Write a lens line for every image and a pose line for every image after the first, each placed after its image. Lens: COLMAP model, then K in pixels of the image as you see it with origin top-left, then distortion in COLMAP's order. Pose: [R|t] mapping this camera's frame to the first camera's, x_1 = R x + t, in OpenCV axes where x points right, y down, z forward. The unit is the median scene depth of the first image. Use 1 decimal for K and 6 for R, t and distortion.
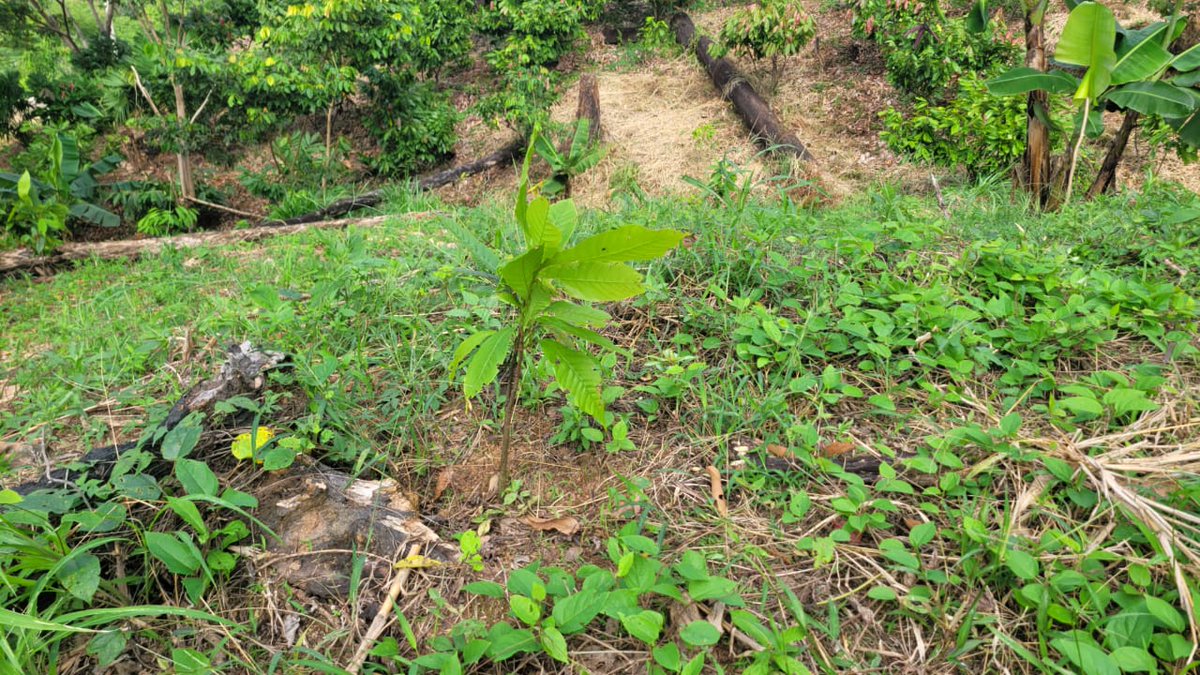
lens RADIAL K [[913.2, 0, 593.4], [0, 913.2, 340.3], [0, 0, 1]] dist [0.036201, -0.000357]
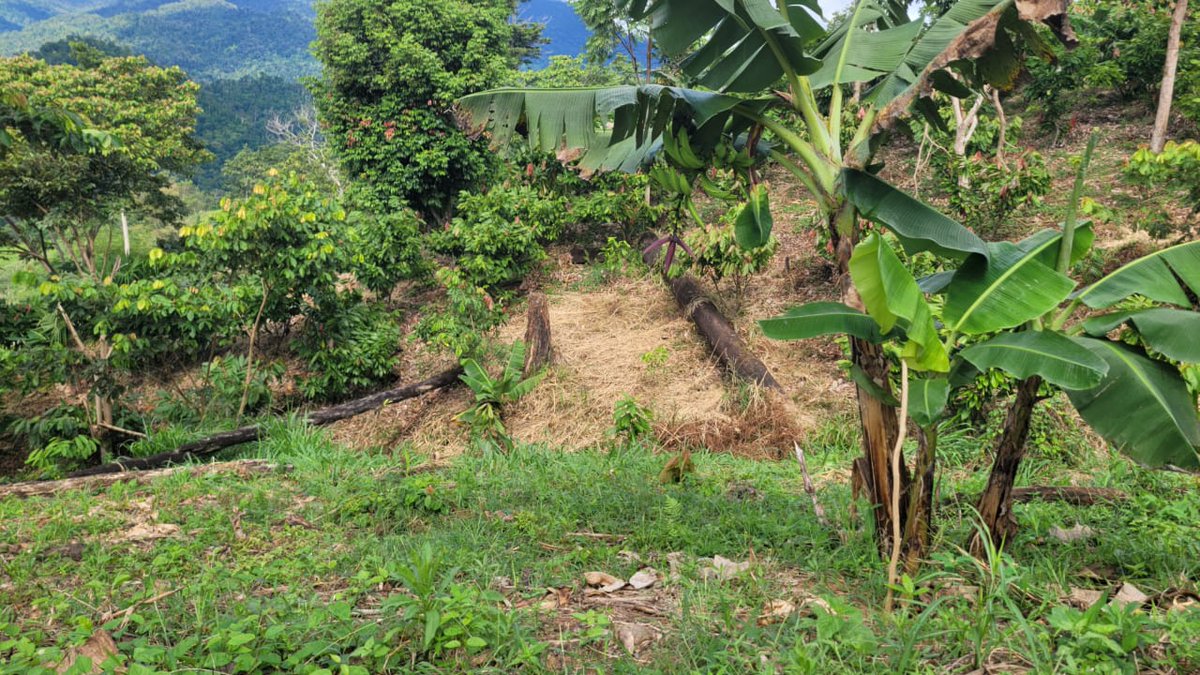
lens RADIAL K [[901.2, 0, 600.0], [0, 901.2, 337.5], [0, 0, 1]] dist [0.081755, -0.052422]
pose [[0.999377, 0.002265, -0.035215, 0.092314], [-0.010278, 0.973357, -0.229064, -0.037523], [0.033758, 0.229284, 0.972774, 0.118081]]
